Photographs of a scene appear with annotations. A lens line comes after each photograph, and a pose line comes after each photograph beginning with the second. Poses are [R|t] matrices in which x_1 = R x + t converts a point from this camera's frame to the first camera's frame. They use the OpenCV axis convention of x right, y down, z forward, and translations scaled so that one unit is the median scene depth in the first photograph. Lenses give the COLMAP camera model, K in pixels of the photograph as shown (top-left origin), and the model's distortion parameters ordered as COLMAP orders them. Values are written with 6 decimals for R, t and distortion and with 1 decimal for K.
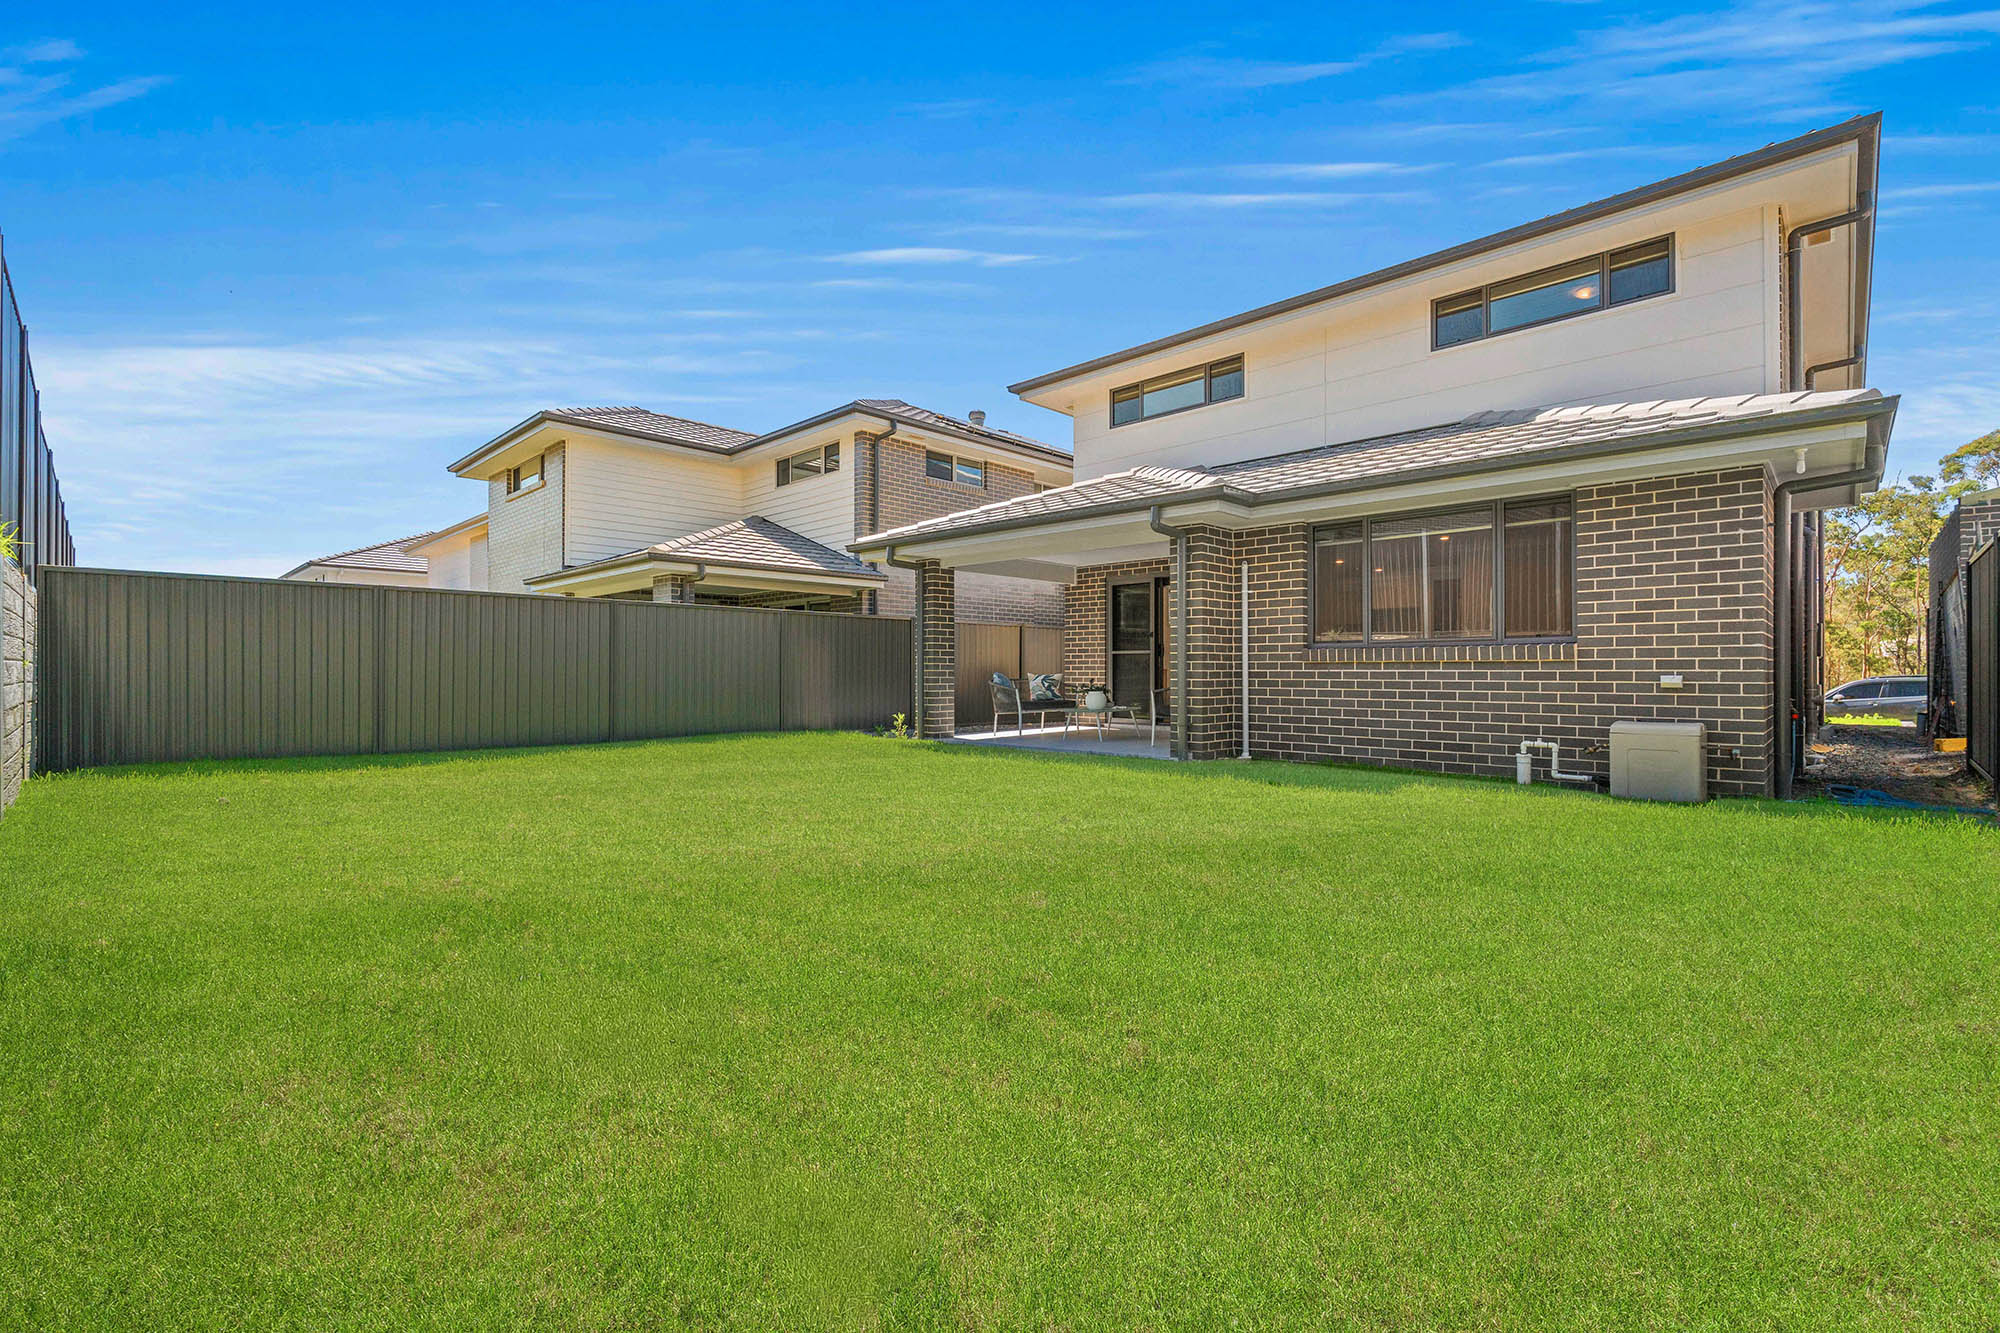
lens RADIAL K [[881.8, 0, 998.8], [0, 881.8, 662.9], [0, 0, 1]] dist [-0.000005, -0.000003]
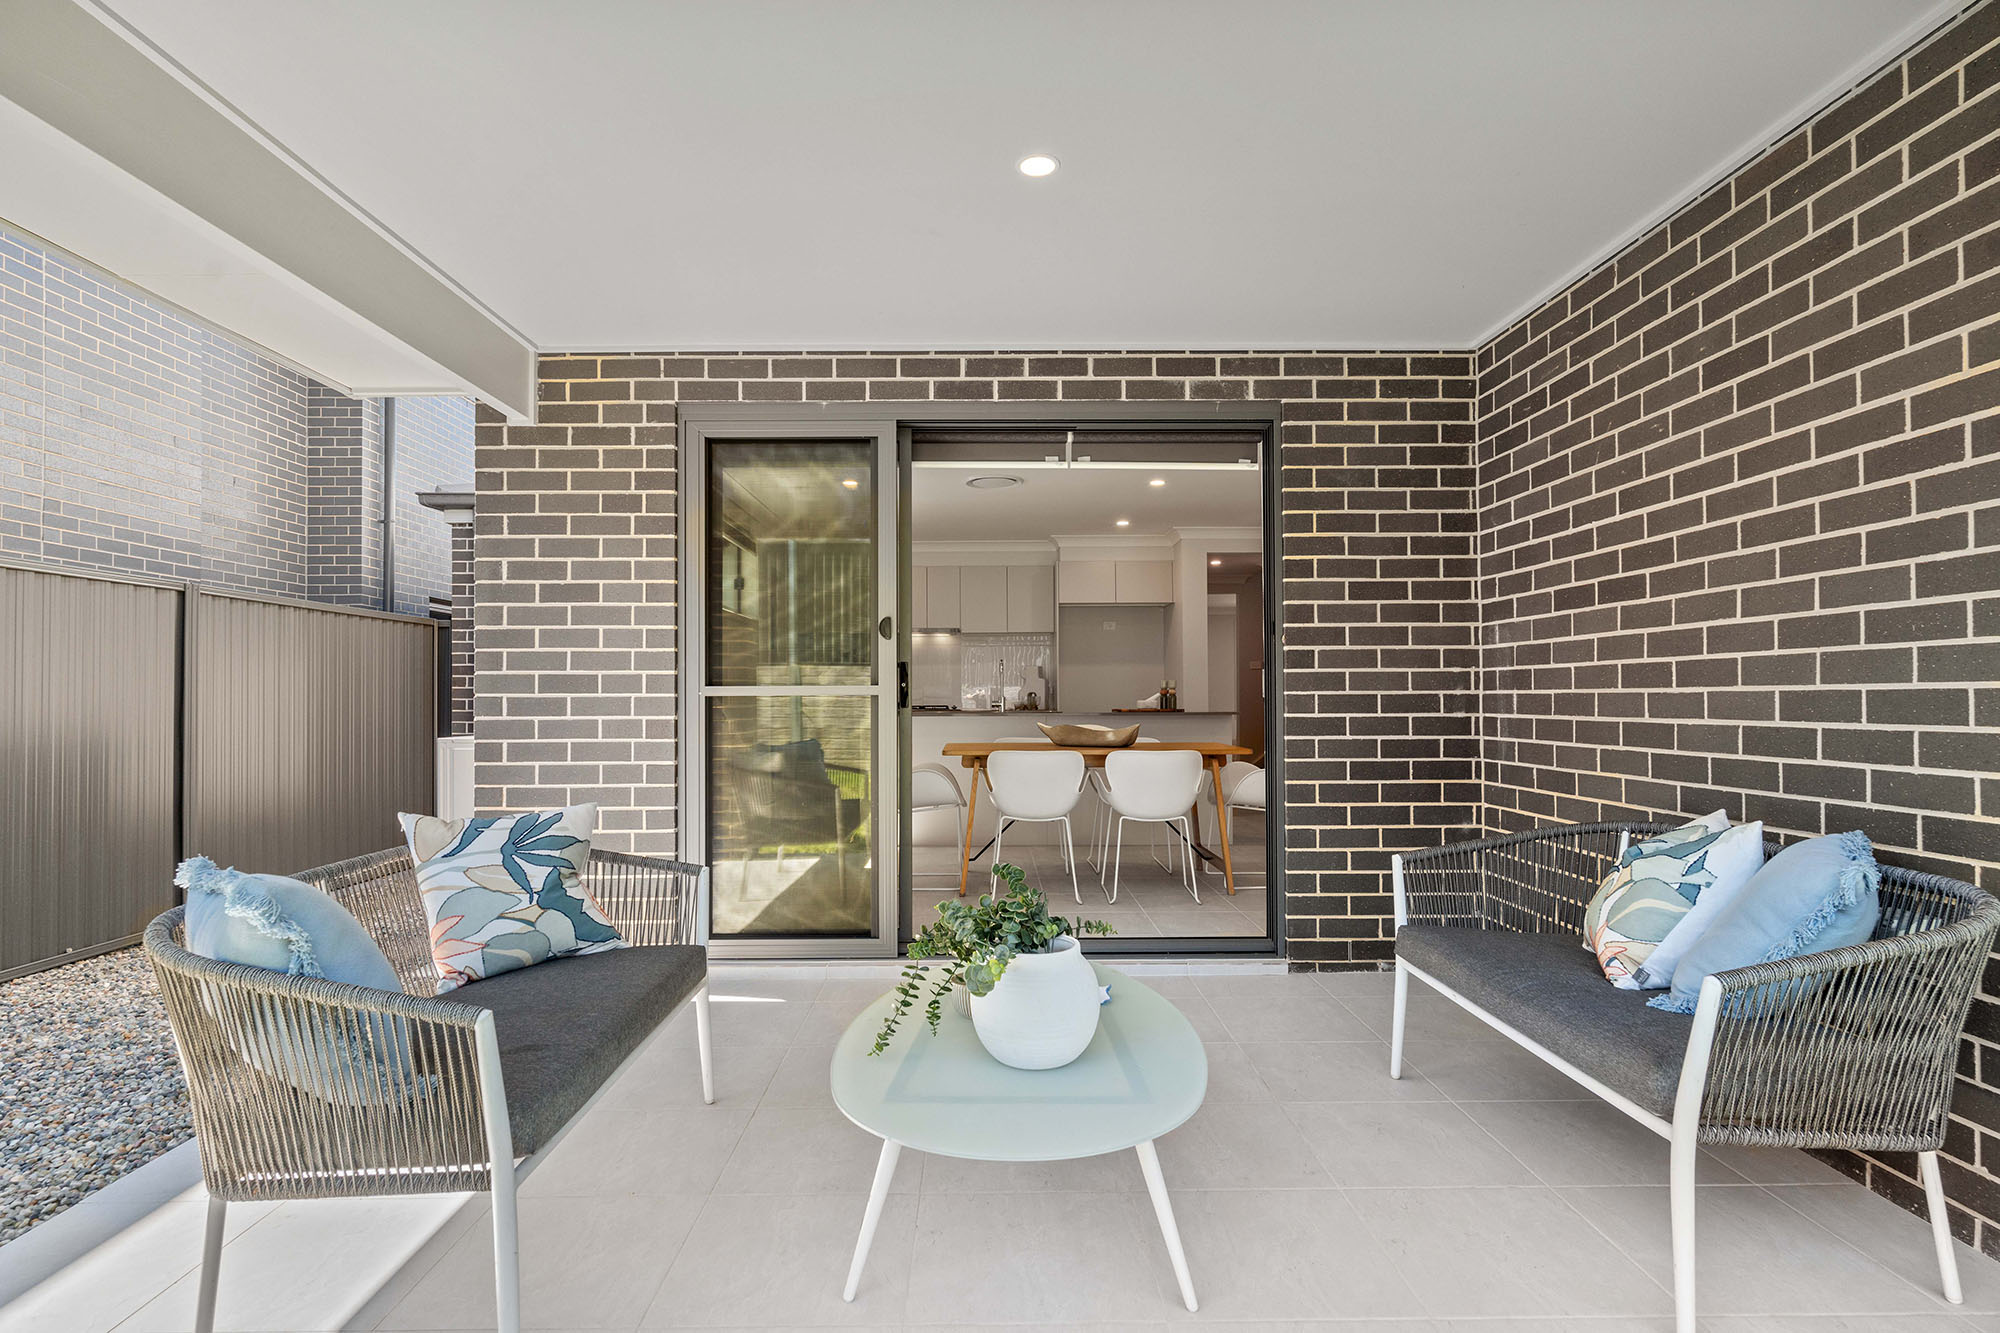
lens RADIAL K [[1055.0, 0, 996.7], [0, 1055.0, 669.5], [0, 0, 1]] dist [-0.002323, -0.000137]
pose [[0.710724, 0.015705, 0.703296, -0.028845], [0.002738, 0.999681, -0.025090, -0.010854], [-0.703466, 0.019758, 0.710455, 0.717842]]
